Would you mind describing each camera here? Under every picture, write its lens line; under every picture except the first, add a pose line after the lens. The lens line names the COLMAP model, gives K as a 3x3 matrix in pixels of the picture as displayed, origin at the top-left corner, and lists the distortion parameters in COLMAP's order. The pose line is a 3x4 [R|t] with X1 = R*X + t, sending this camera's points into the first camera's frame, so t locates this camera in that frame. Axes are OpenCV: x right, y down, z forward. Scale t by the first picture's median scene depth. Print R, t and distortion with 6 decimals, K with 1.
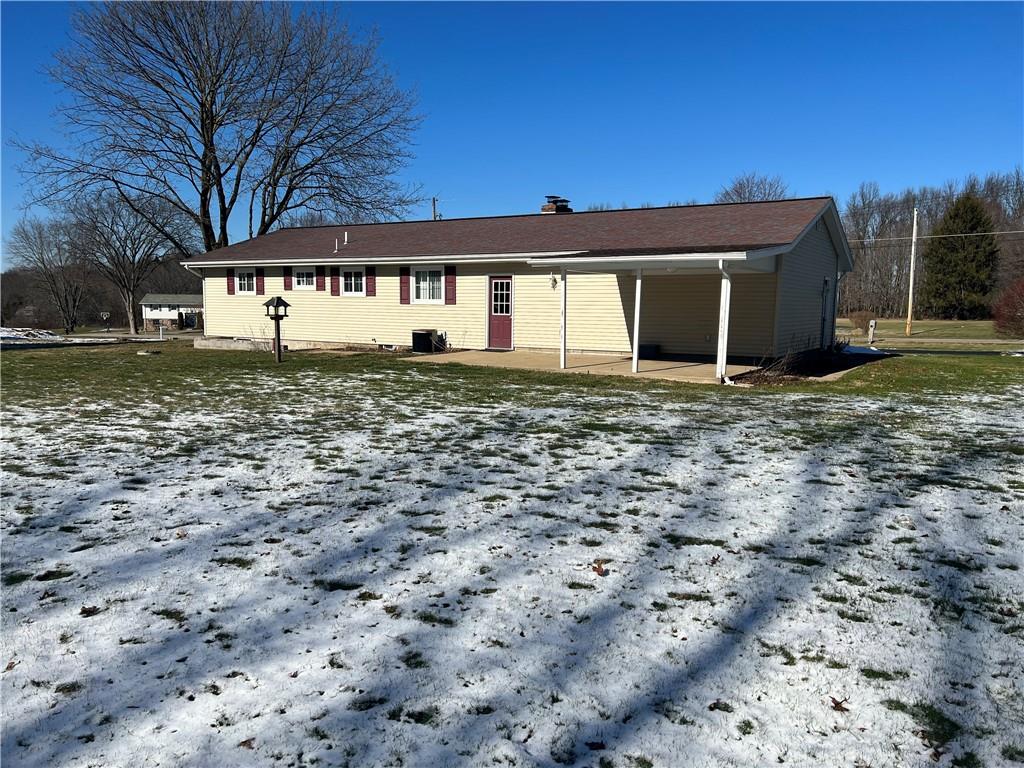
lens RADIAL K [[776.0, 0, 514.4], [0, 776.0, 383.5], [0, 0, 1]] dist [0.012974, -0.000474]
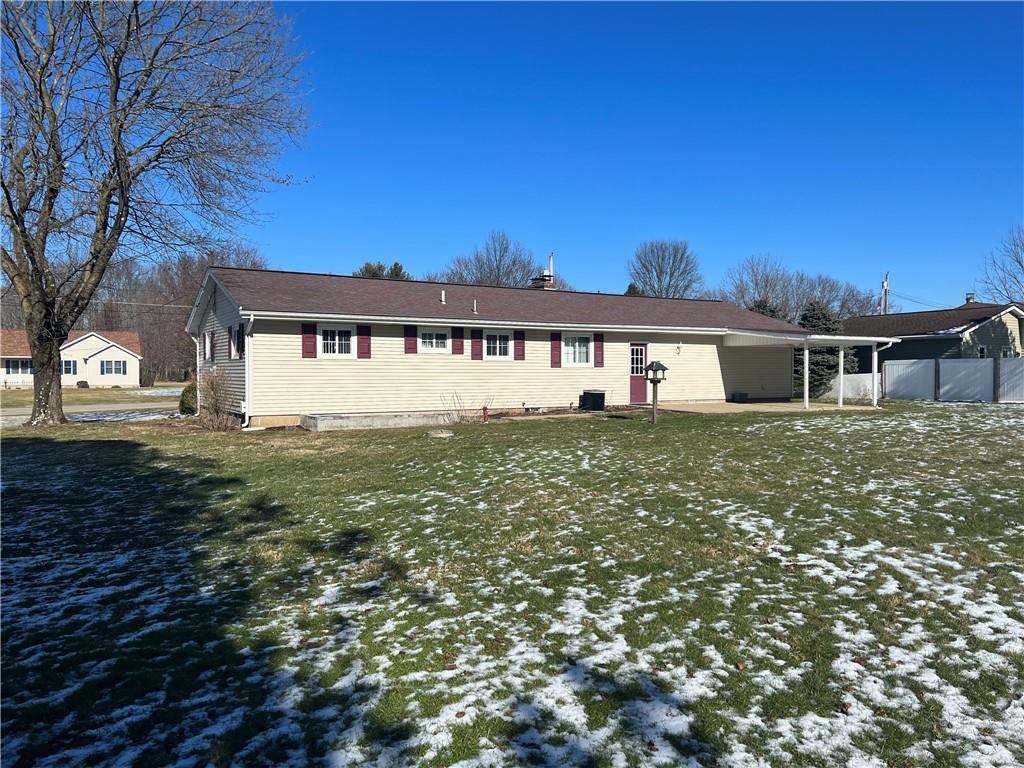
lens RADIAL K [[776.0, 0, 514.5], [0, 776.0, 386.2], [0, 0, 1]] dist [0.012974, -0.000474]
pose [[0.510375, -0.031111, 0.859389, -1.064766], [0.091223, 0.995665, -0.018132, -0.061600], [-0.855100, 0.087650, 0.511001, 0.501122]]
